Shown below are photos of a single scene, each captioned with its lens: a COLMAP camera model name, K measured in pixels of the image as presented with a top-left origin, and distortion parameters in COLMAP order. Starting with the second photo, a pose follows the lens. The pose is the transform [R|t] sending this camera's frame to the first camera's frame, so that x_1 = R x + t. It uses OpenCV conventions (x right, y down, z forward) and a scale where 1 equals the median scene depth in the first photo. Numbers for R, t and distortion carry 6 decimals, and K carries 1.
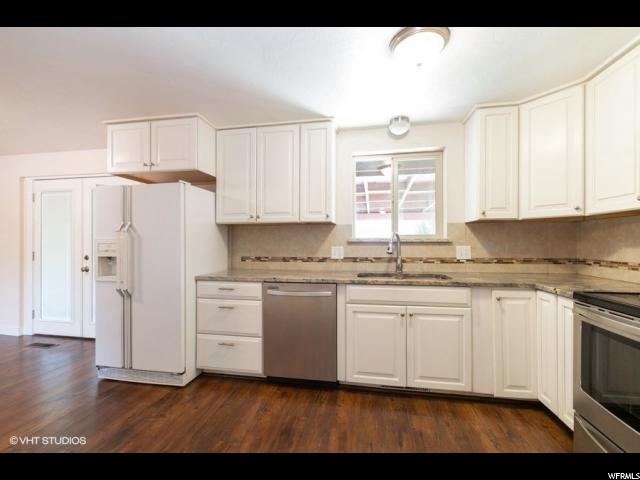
lens RADIAL K [[287.2, 0, 318.8], [0, 287.2, 241.3], [0, 0, 1]] dist [0.002409, -0.000023]
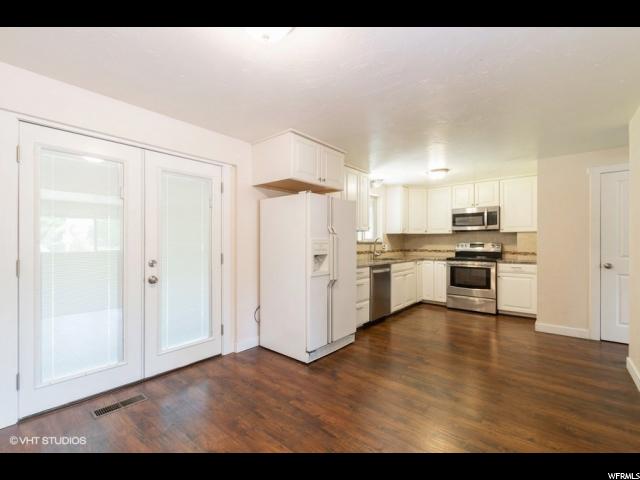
lens RADIAL K [[287.2, 0, 322.6], [0, 287.2, 242.1], [0, 0, 1]] dist [0.002409, -0.000023]
pose [[0.491072, 0.004013, 0.871110, -1.776516], [-0.001536, 0.999992, -0.003741, 0.007225], [-0.871118, 0.000499, 0.491074, 0.416417]]
